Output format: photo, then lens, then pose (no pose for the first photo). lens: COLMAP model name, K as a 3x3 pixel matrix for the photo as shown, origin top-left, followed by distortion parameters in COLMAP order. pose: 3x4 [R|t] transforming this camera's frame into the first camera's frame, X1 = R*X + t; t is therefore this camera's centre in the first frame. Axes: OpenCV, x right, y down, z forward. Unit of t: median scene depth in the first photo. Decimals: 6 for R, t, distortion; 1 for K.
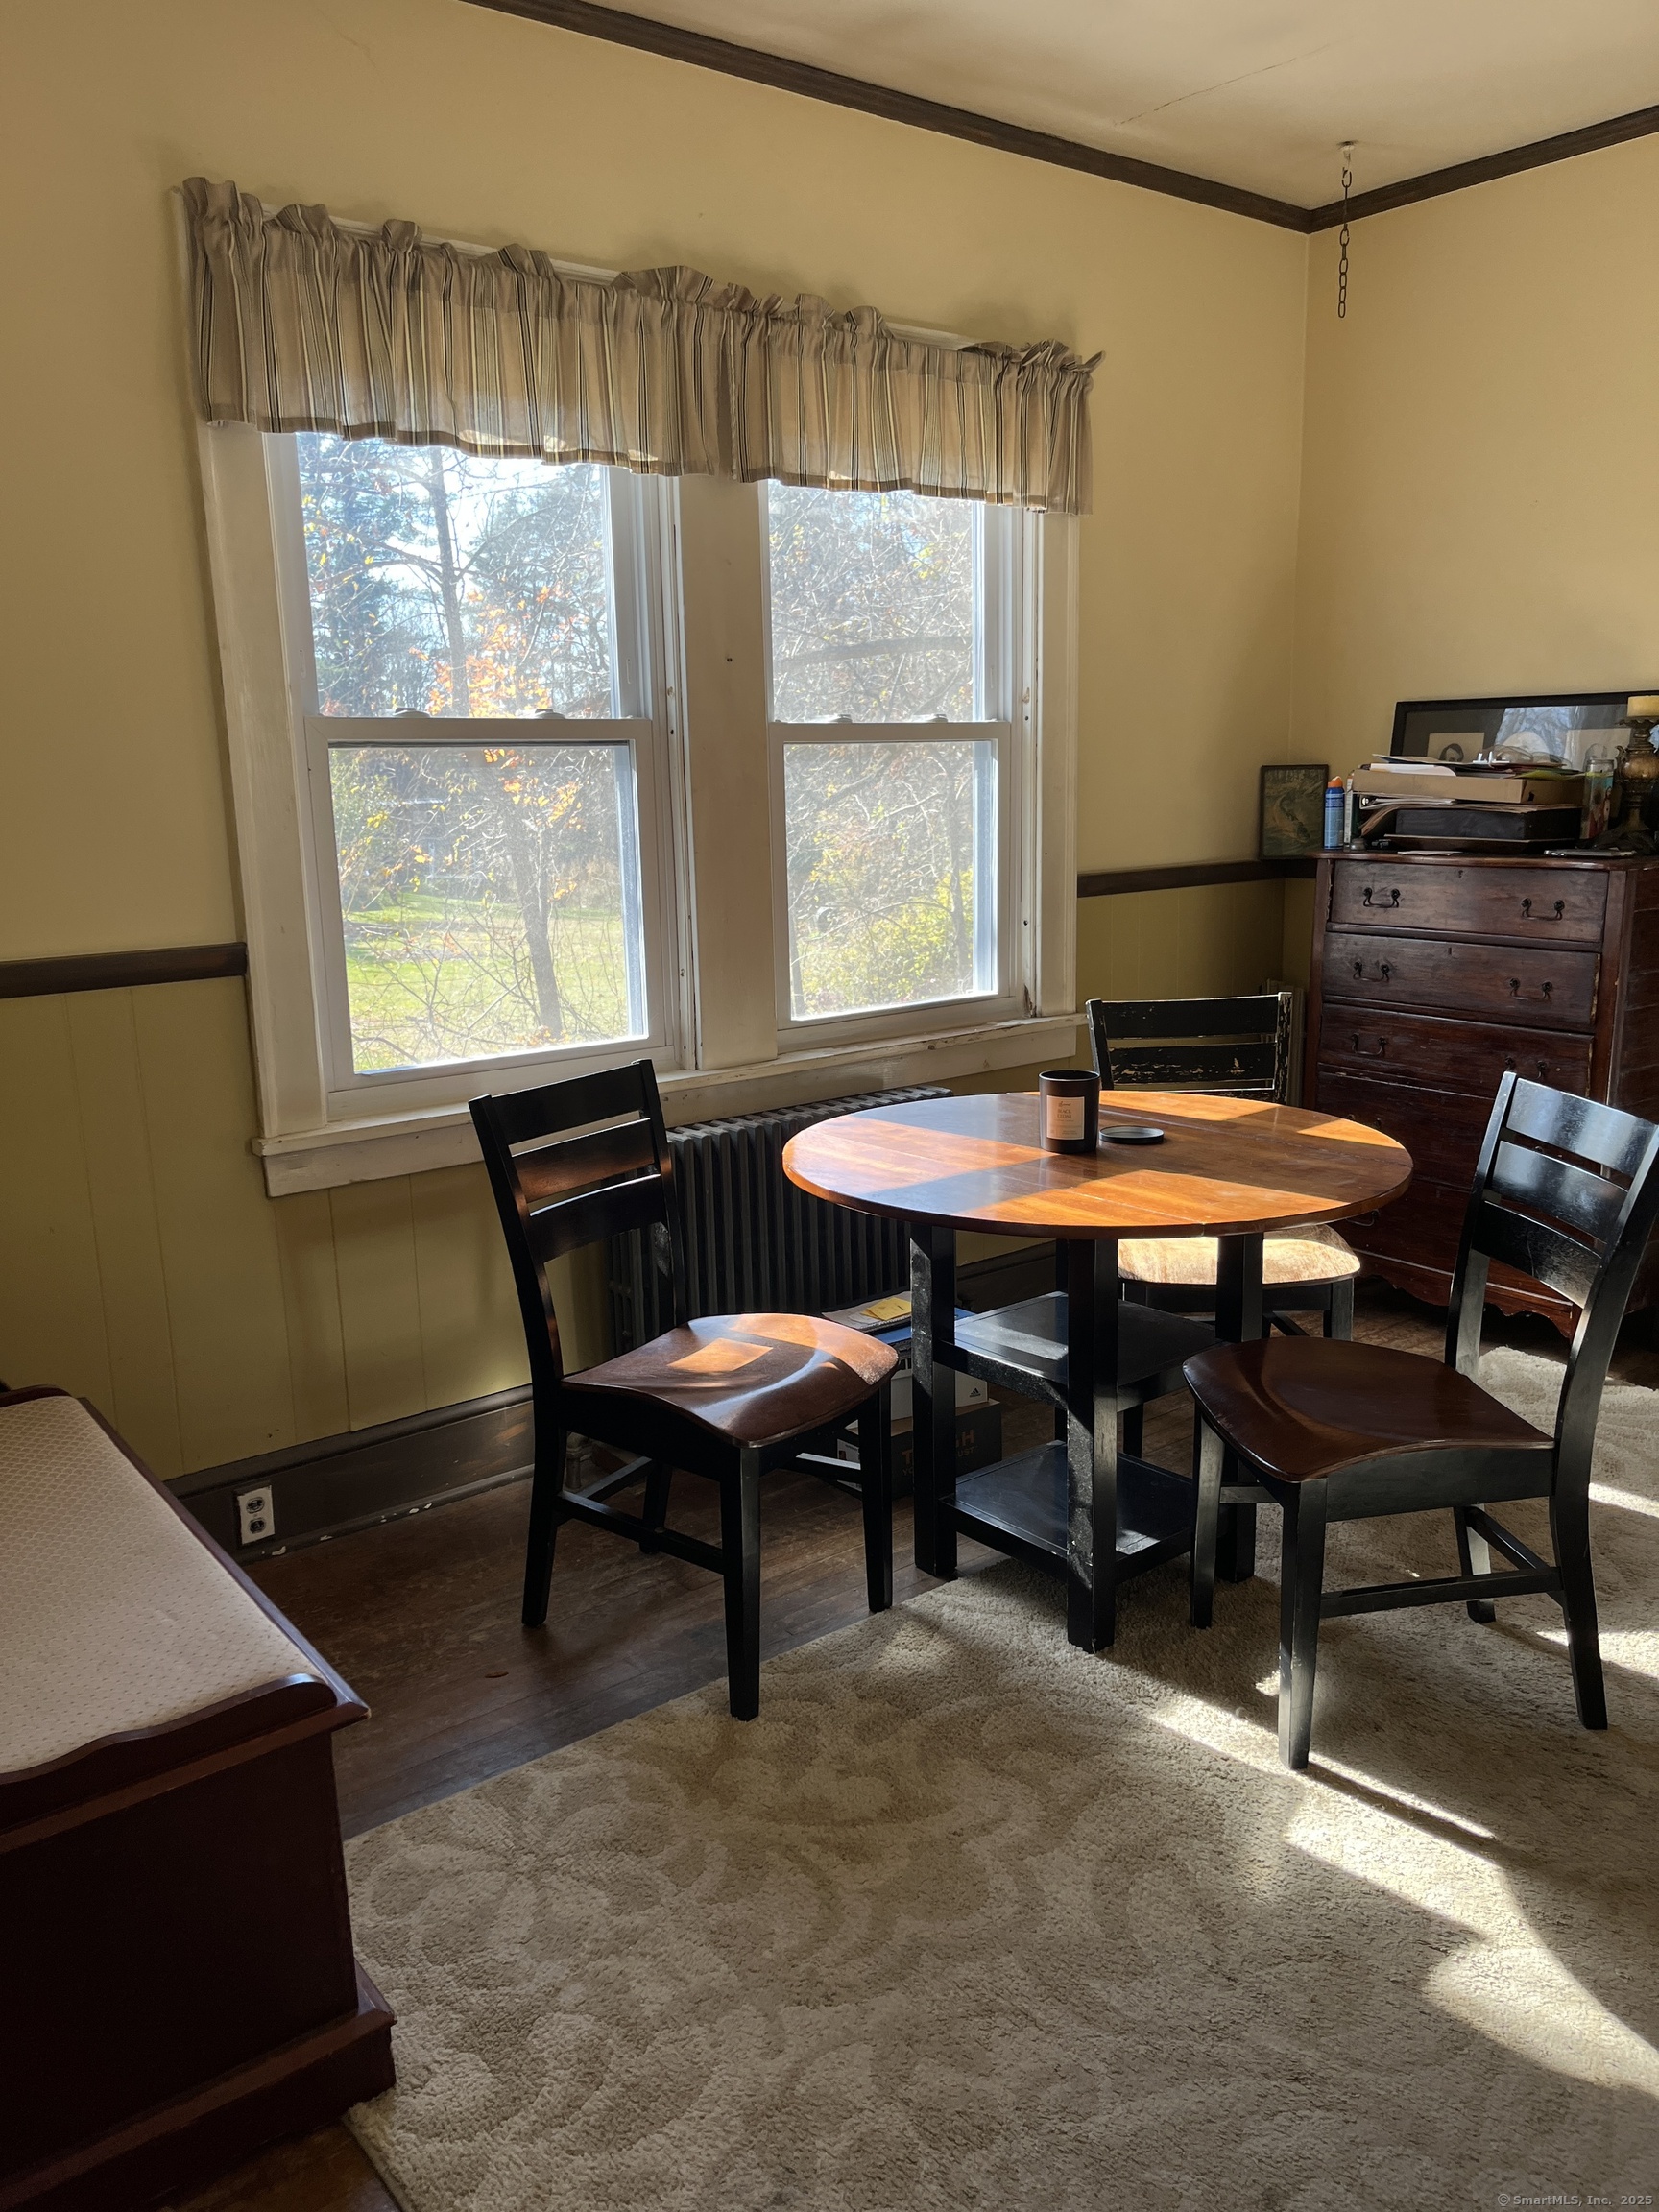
lens RADIAL K [[1693.9, 0, 832.4], [0, 1693.9, 1118.9], [0, 0, 1]] dist [0.054629, -0.003285]
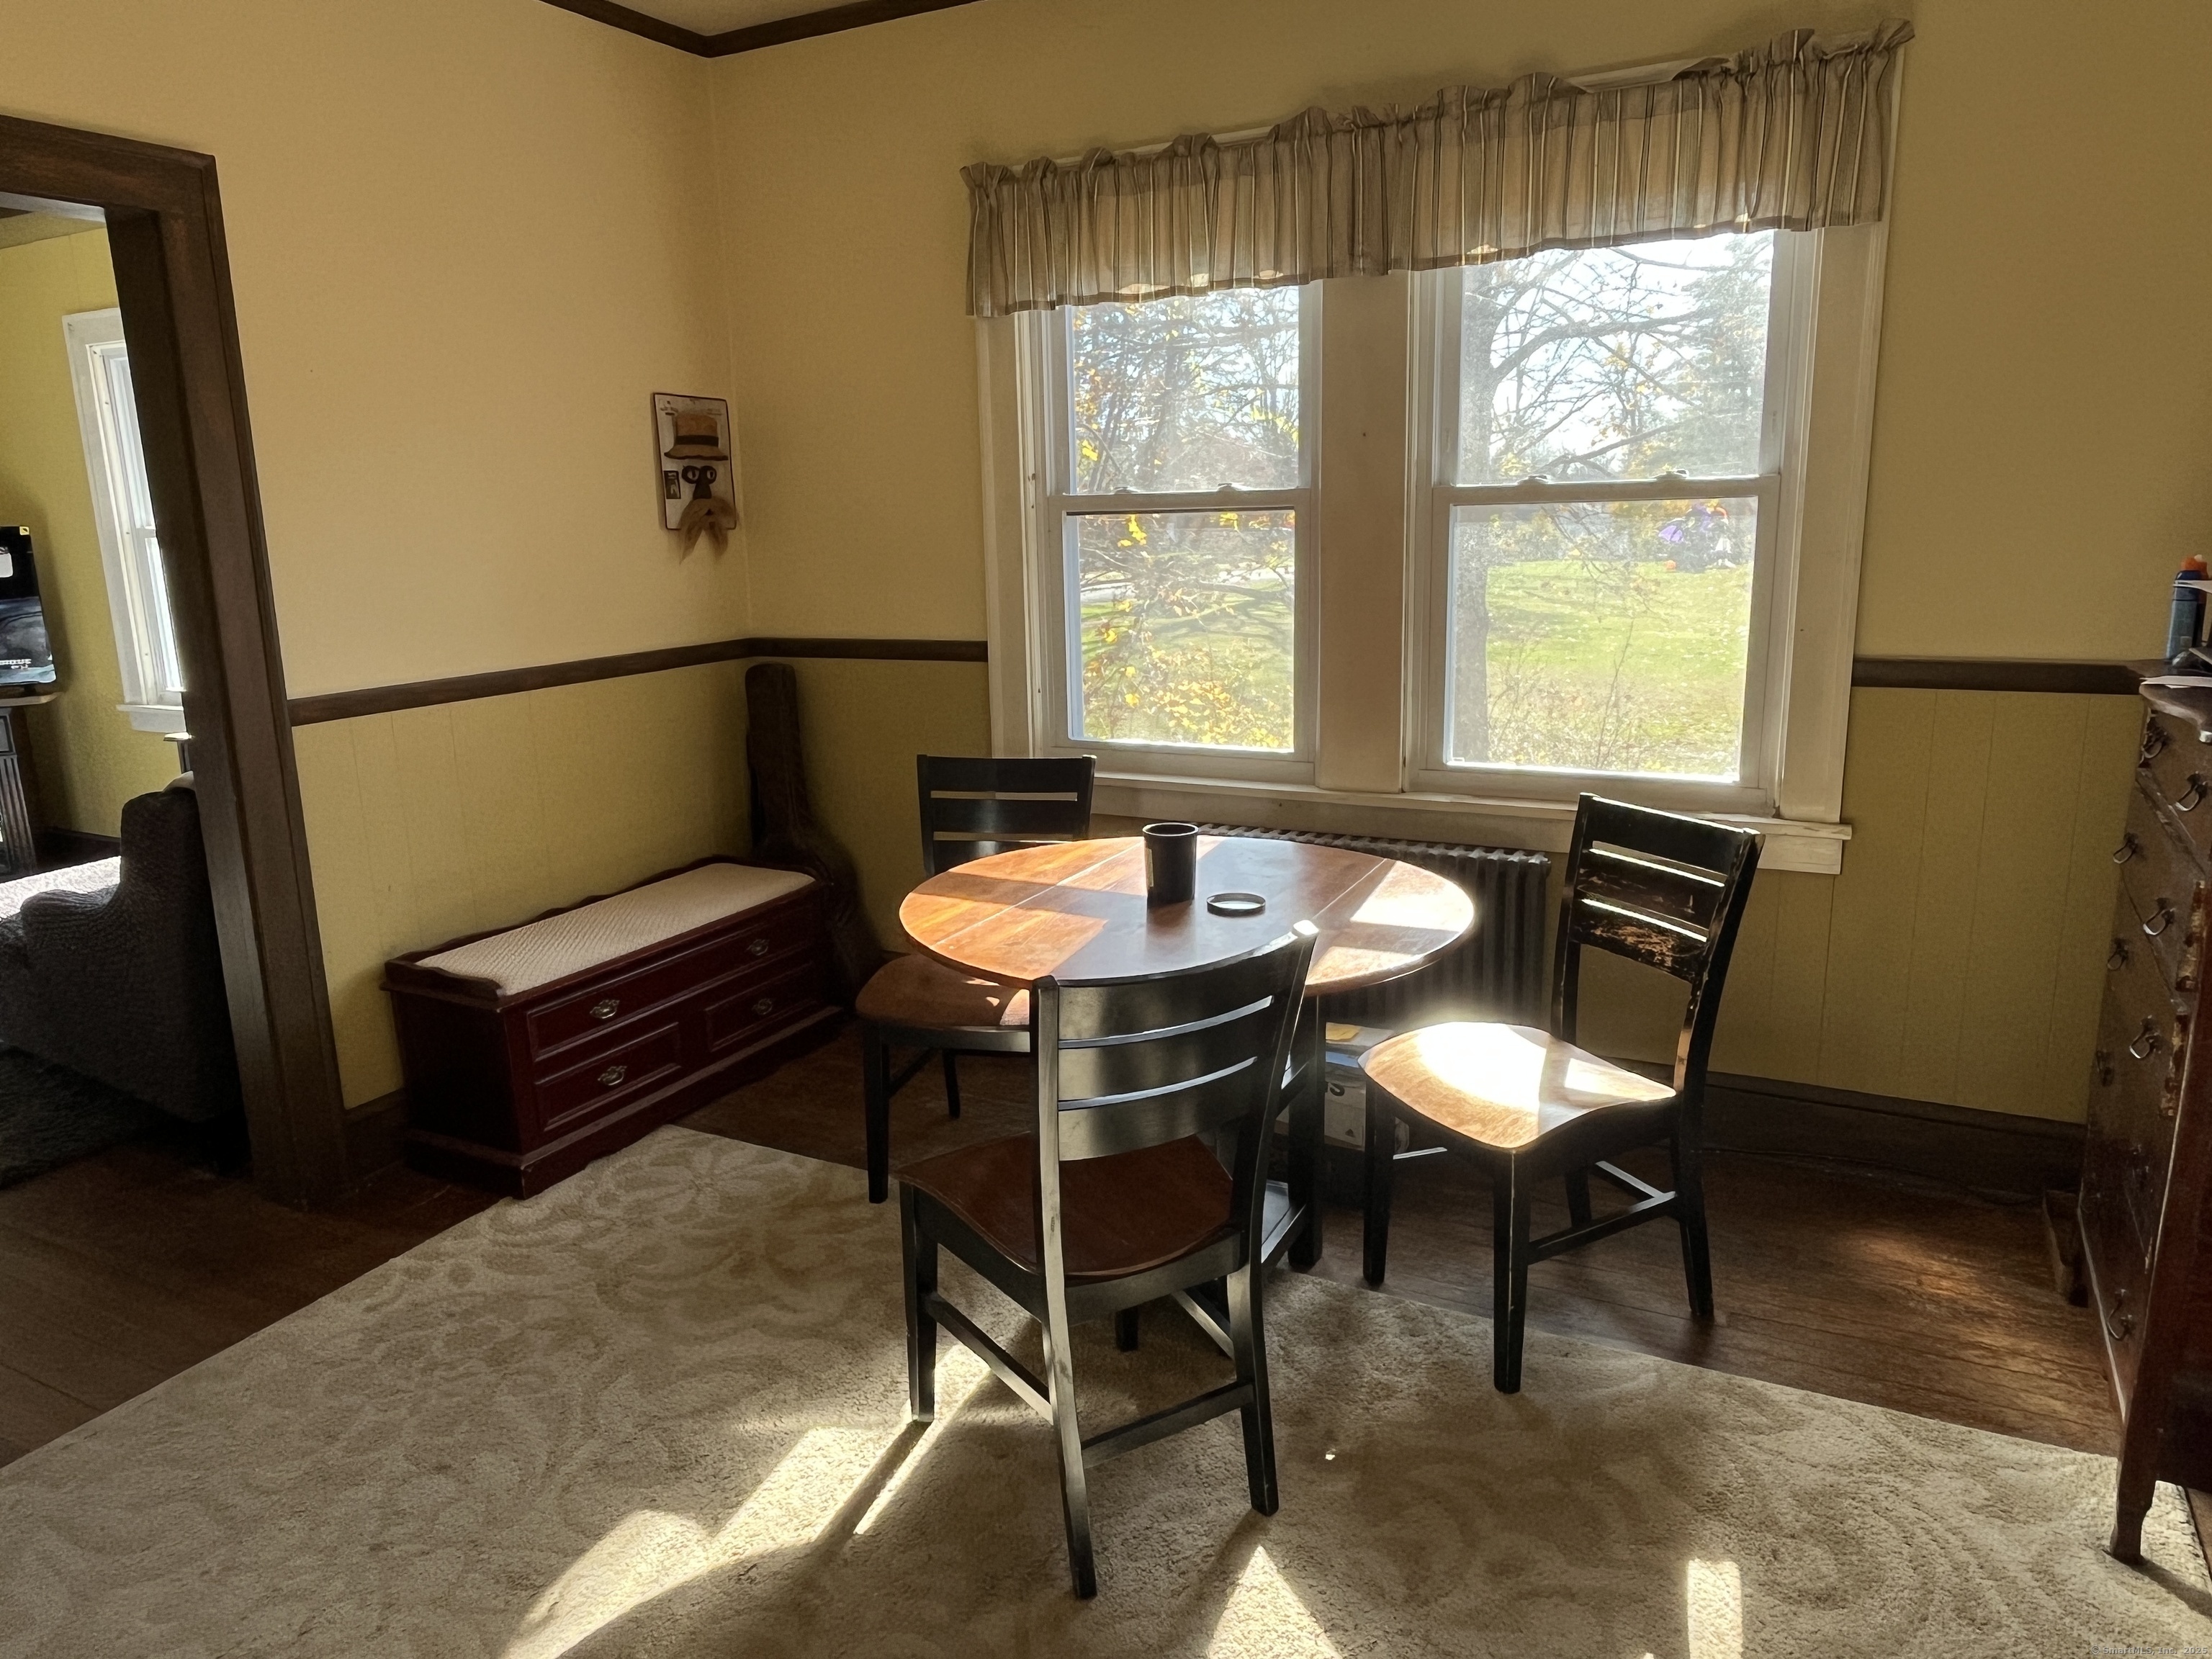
lens RADIAL K [[1428.2, 0, 1106.0], [0, 1428.2, 829.5], [0, 0, 1]] dist [-0.006805, 0.001011]
pose [[0.392955, 0.191524, -0.899391, 0.916517], [-0.180789, 0.975071, 0.128651, -0.123245], [0.901611, 0.112045, 0.417785, 0.566596]]
